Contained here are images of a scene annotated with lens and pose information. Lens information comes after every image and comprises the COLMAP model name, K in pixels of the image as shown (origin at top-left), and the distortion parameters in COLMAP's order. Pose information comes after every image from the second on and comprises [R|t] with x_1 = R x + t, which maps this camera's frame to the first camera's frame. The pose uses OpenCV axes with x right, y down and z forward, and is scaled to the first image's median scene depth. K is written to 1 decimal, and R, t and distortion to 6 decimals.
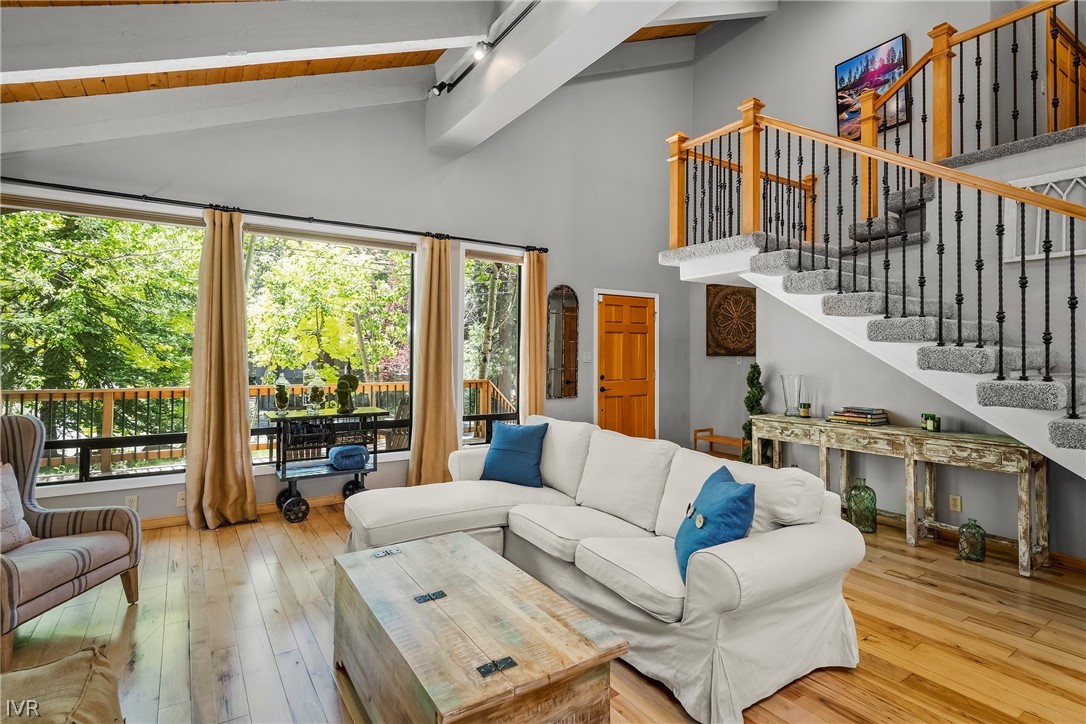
lens RADIAL K [[537.2, 0, 544.8], [0, 537.2, 354.0], [0, 0, 1]] dist [0.000751, 0.000147]
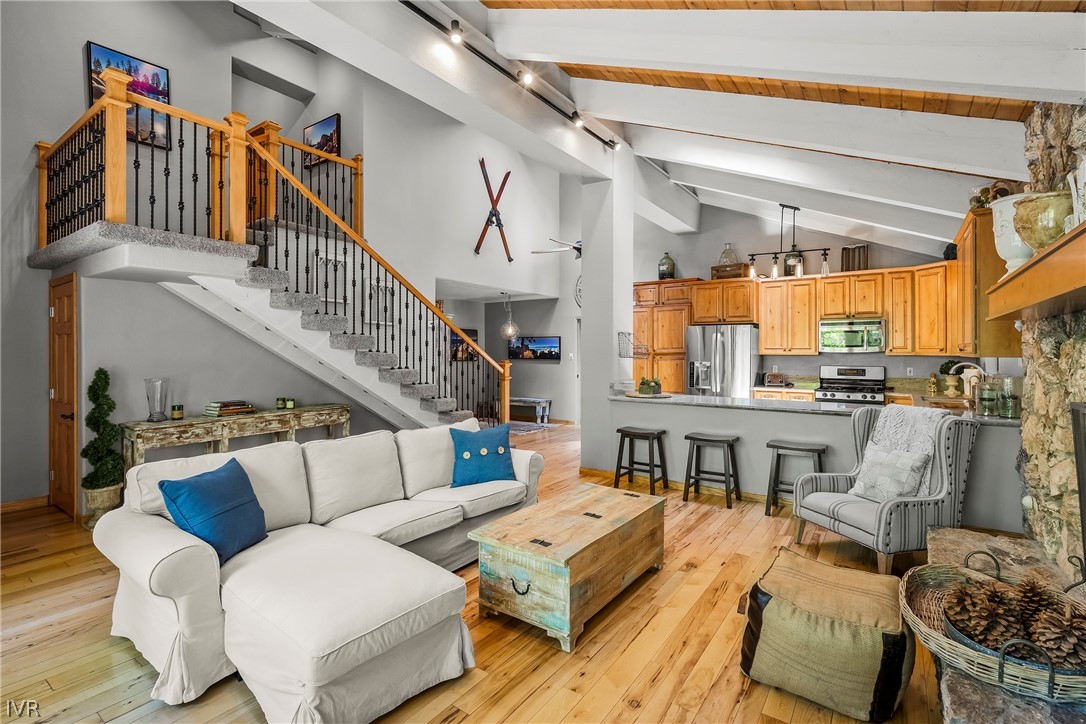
lens RADIAL K [[502.1, 0, 545.3], [0, 502.1, 354.0], [0, 0, 1]] dist [0.000433, 0.000044]
pose [[-0.359144, -0.011317, 0.933213, -0.900348], [-0.002494, 0.999935, 0.011167, -0.023526], [-0.933279, 0.001683, -0.359149, 0.971310]]
